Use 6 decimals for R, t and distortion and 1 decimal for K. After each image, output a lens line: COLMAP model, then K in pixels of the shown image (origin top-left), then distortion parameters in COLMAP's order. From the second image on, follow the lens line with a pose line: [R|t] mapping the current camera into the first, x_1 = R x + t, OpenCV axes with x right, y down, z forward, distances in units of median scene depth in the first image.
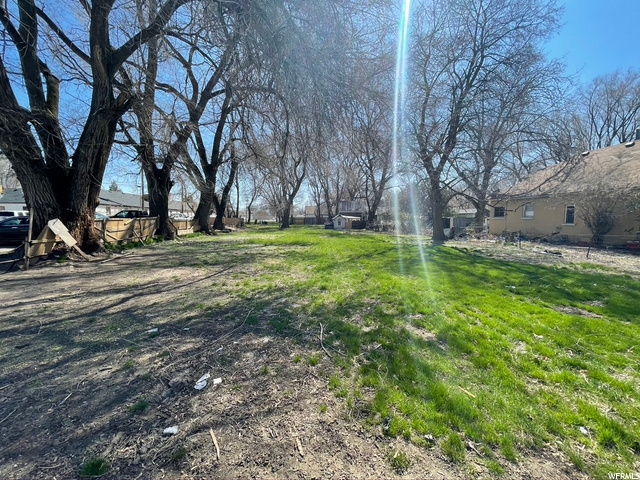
lens RADIAL K [[257.2, 0, 320.0], [0, 257.2, 240.0], [0, 0, 1]] dist [-0.001150, -0.000224]
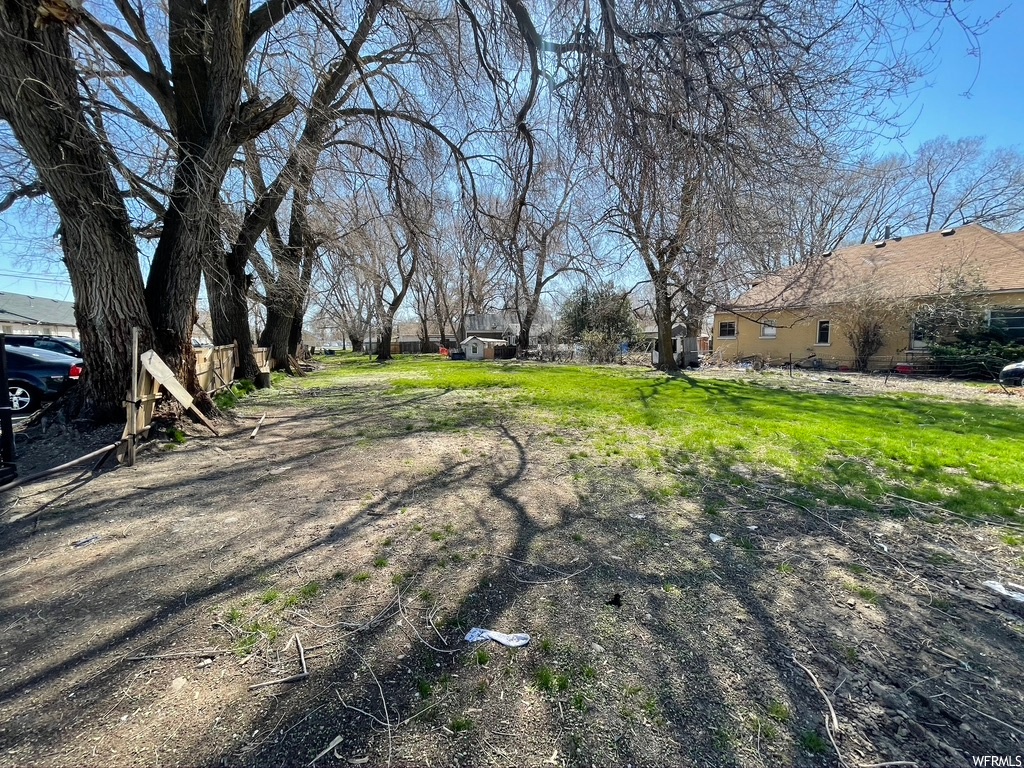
lens RADIAL K [[411.5, 0, 512.0], [0, 411.5, 384.0], [0, 0, 1]] dist [-0.001150, -0.000224]
pose [[0.962485, -0.044123, 0.267724, -0.276019], [0.039476, 0.998962, 0.022721, -0.006264], [-0.268449, -0.011300, 0.963228, 0.050249]]
